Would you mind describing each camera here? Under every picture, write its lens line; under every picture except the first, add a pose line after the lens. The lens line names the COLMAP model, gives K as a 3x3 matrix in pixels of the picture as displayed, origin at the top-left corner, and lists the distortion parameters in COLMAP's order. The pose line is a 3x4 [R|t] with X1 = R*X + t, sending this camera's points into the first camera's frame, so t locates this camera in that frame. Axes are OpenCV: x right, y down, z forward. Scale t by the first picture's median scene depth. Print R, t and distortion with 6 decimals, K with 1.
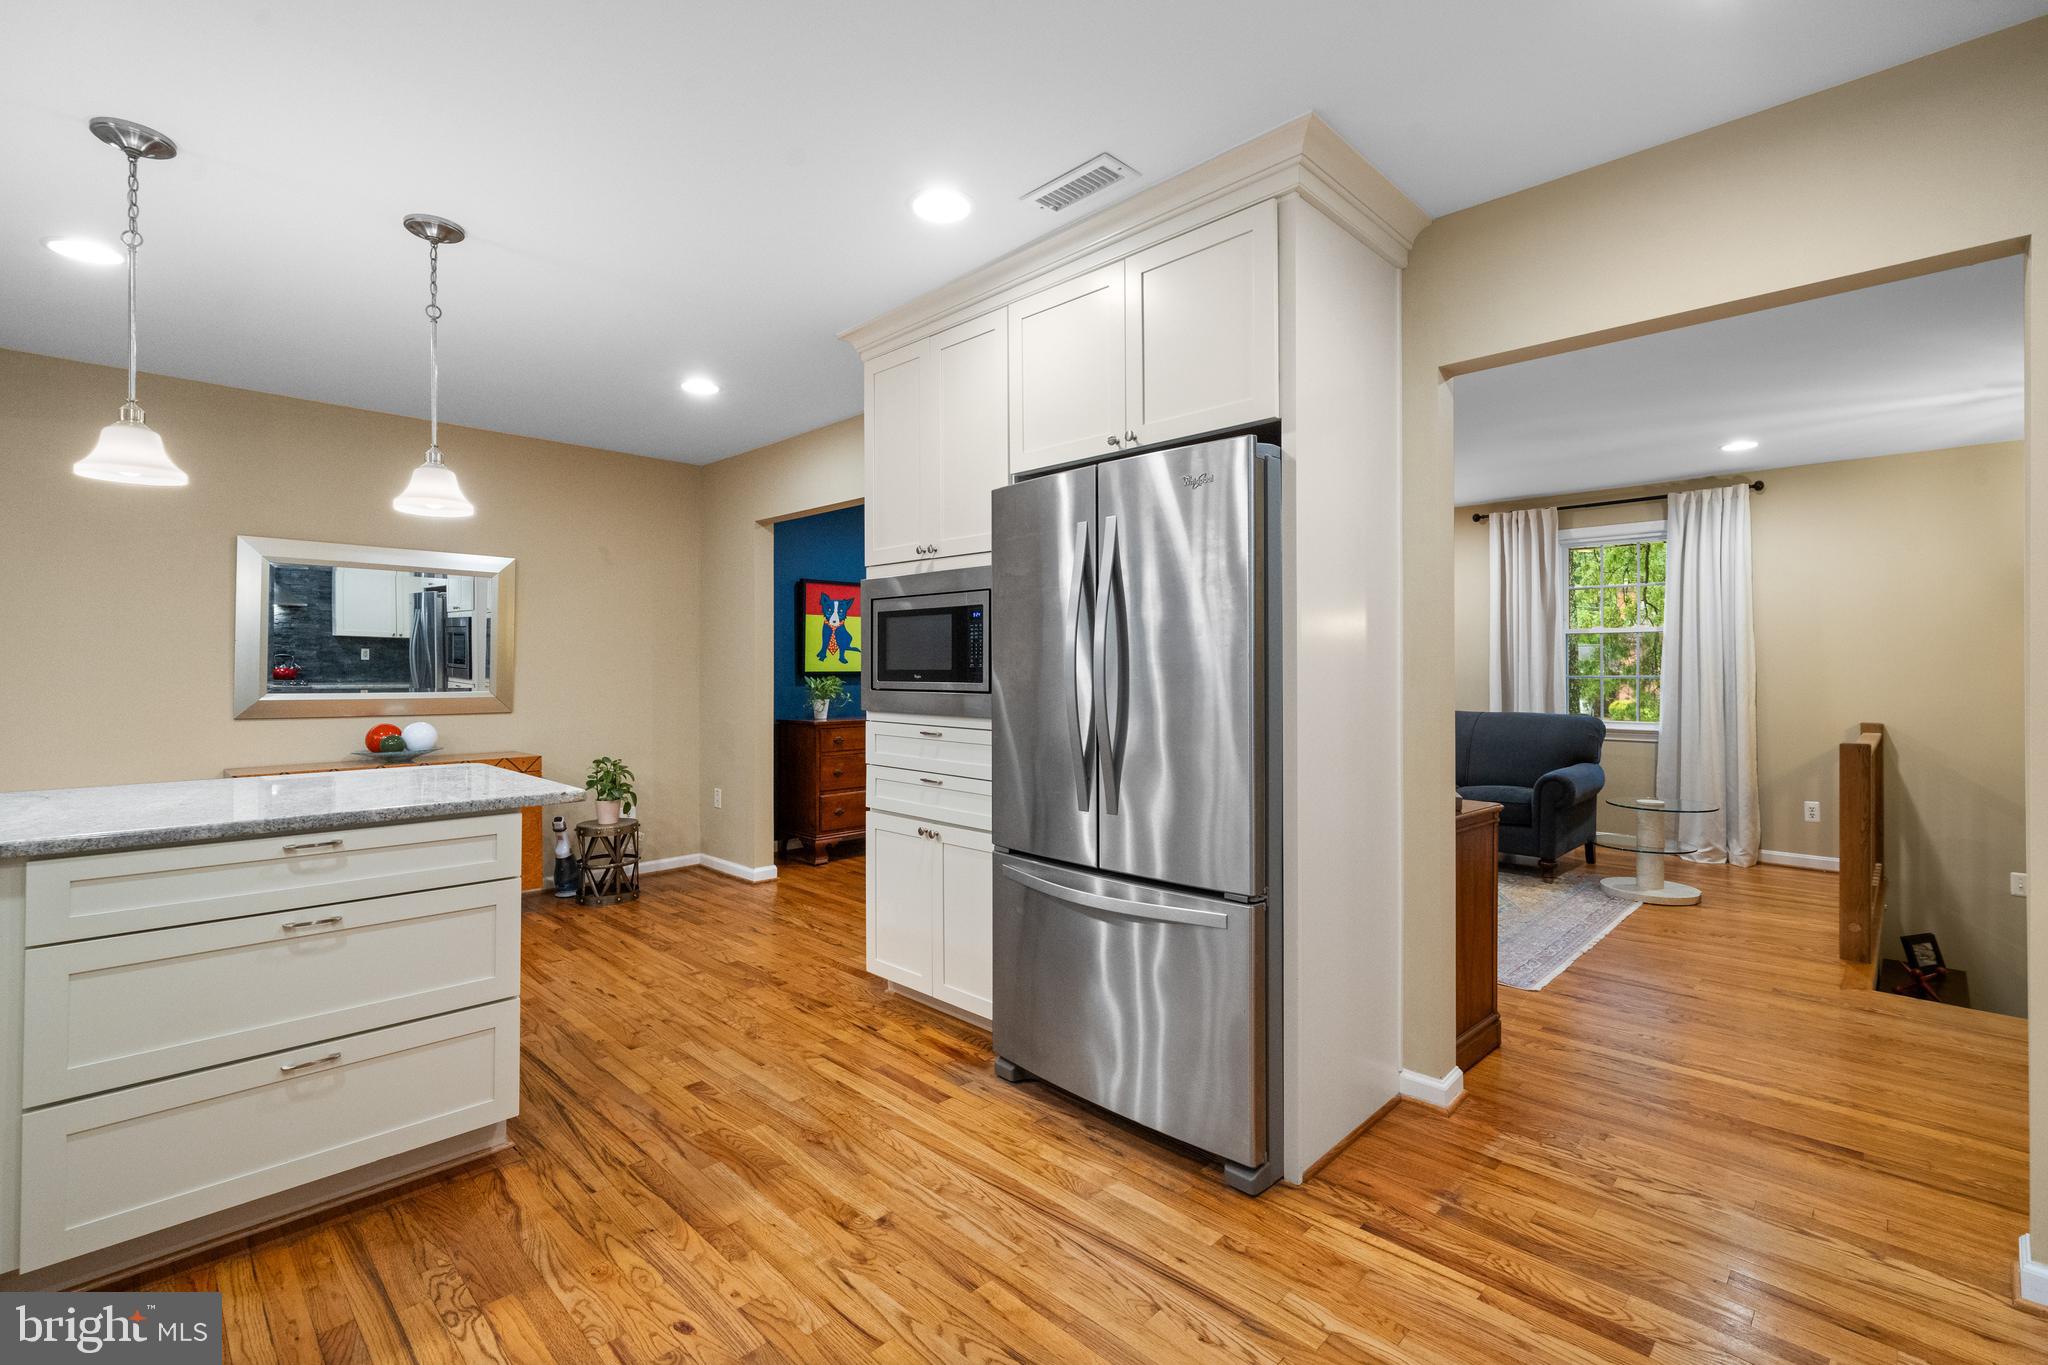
lens RADIAL K [[909.4, 0, 1023.6], [0, 909.4, 662.3], [0, 0, 1]] dist [0.000493, 0.000260]
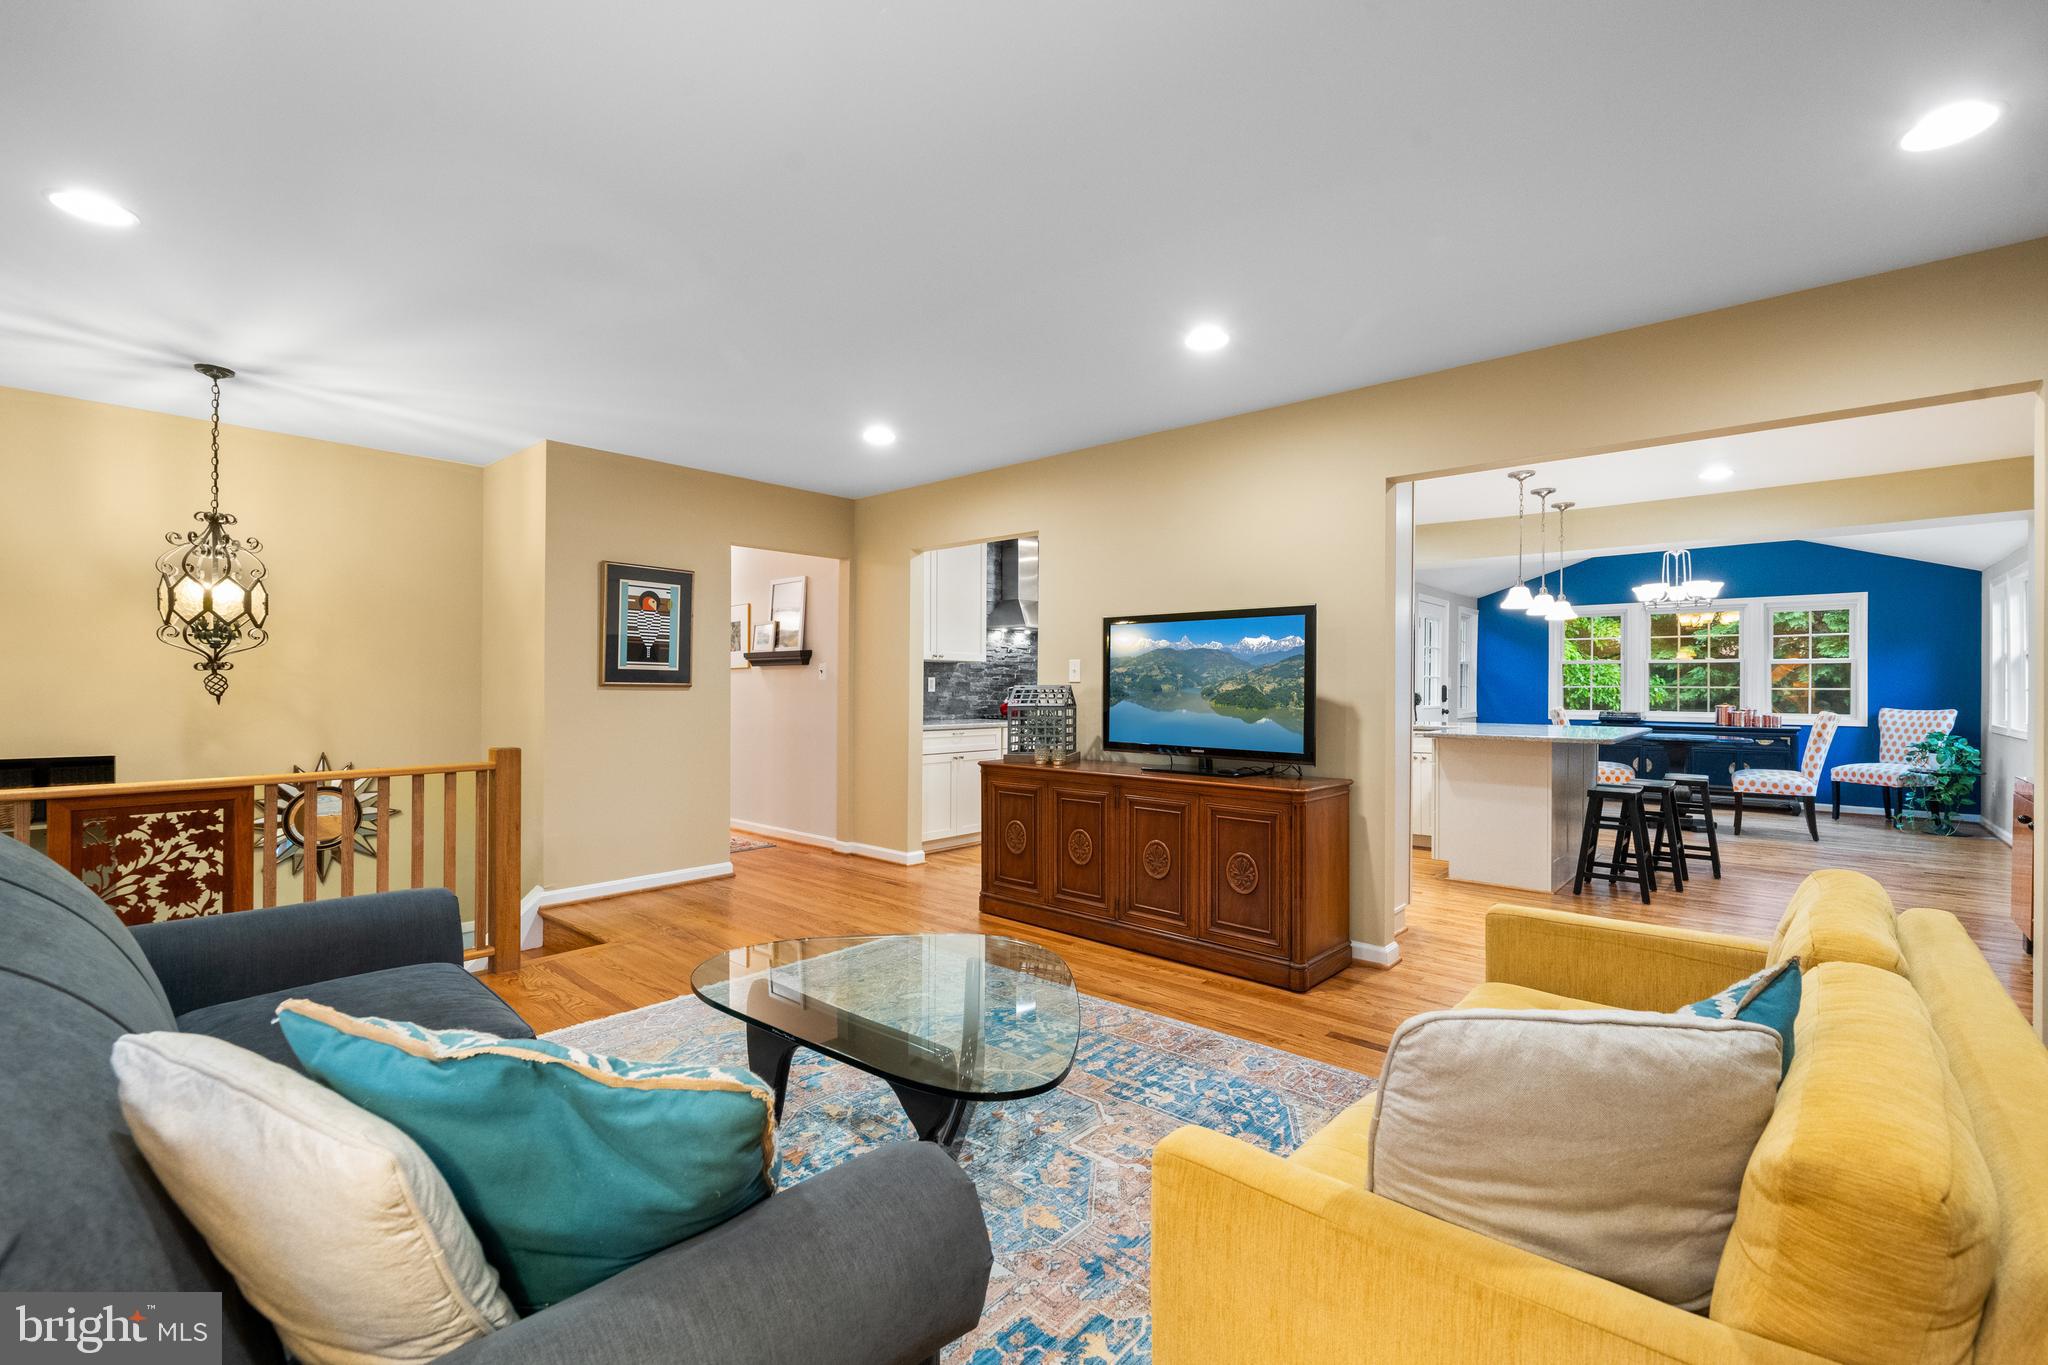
lens RADIAL K [[883.2, 0, 1024.7], [0, 883.2, 684.6], [0, 0, 1]] dist [-0.001113, 0.000349]
pose [[-0.998624, -0.005502, -0.052144, 0.617900], [-0.005108, 0.999957, -0.007684, 0.038136], [0.052184, -0.007407, -0.998610, 2.999298]]
